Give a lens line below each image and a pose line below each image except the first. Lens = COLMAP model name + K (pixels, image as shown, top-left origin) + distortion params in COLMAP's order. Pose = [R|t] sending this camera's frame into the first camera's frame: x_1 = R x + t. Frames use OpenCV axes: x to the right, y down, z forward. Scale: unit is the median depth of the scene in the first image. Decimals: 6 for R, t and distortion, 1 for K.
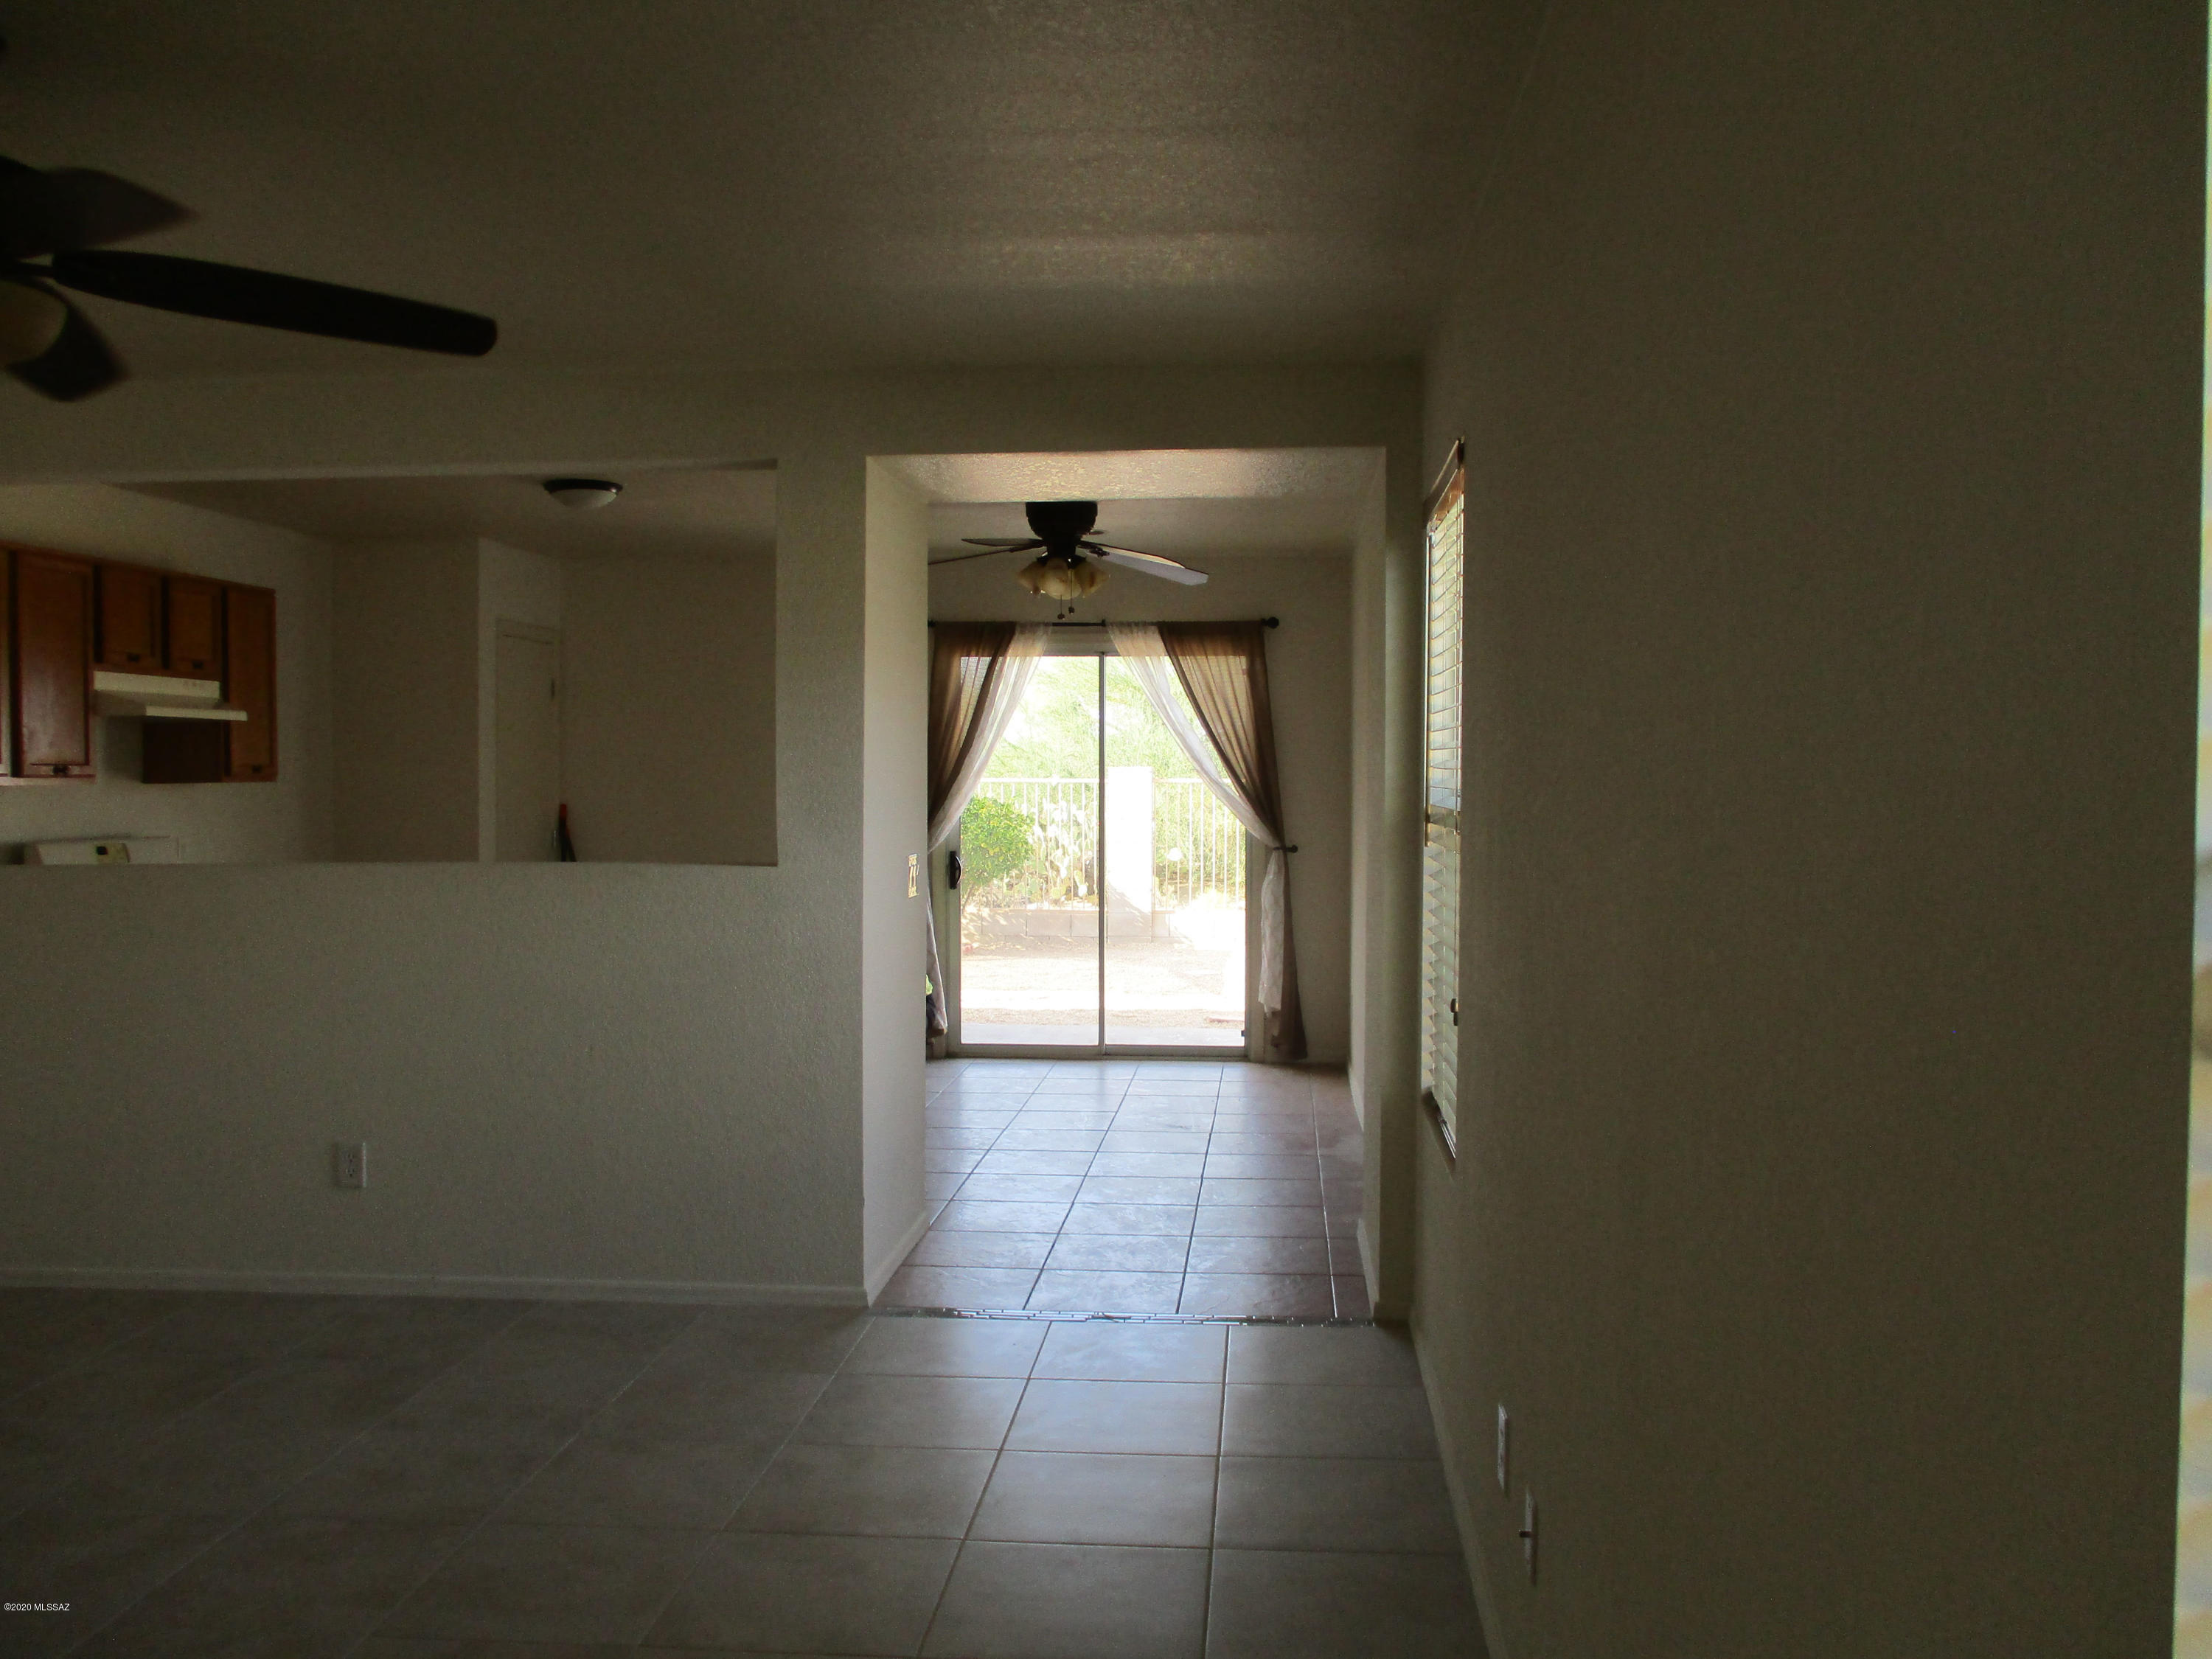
lens RADIAL K [[1859.2, 0, 1120.8], [0, 1859.2, 777.9], [0, 0, 1]] dist [-0.019961, 0.009625]
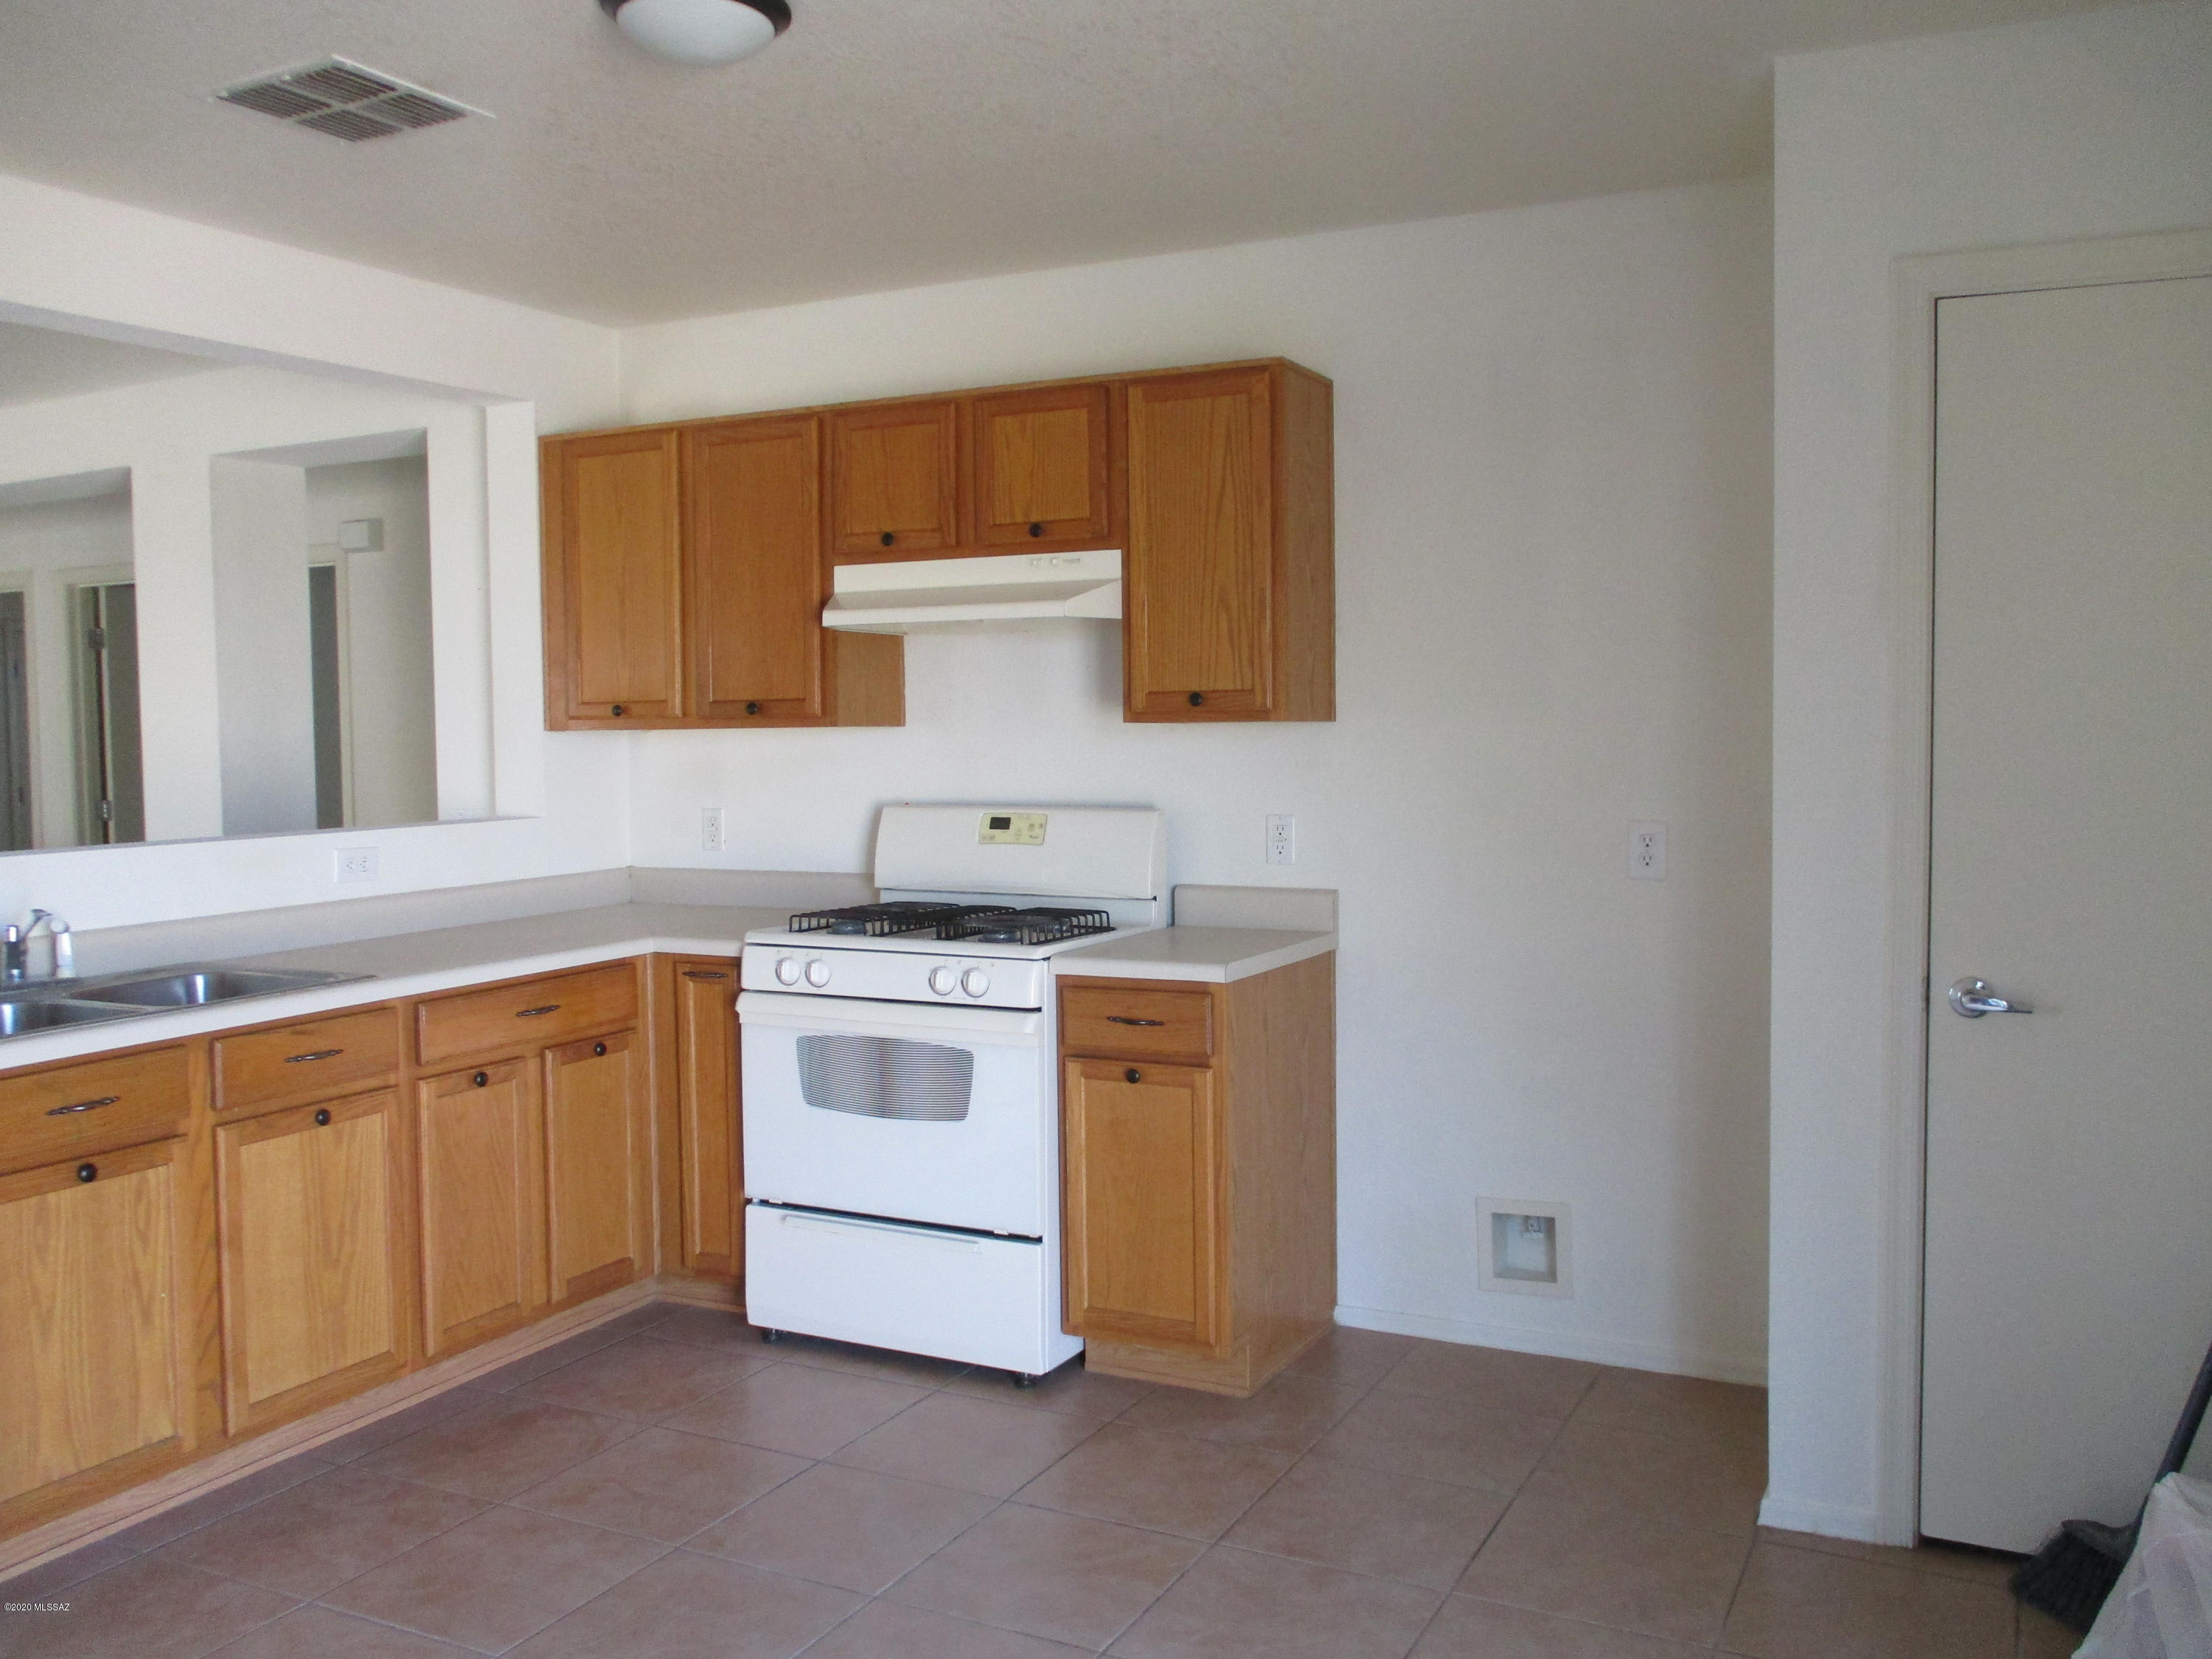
lens RADIAL K [[1857.8, 0, 1119.9], [0, 1857.8, 774.8], [0, 0, 1]] dist [-0.025919, 0.024666]
pose [[-0.378431, 0.054669, -0.924014, 0.057943], [0.019932, 0.998504, 0.050913, -0.012157], [0.925415, 0.000850, -0.378954, 1.346558]]
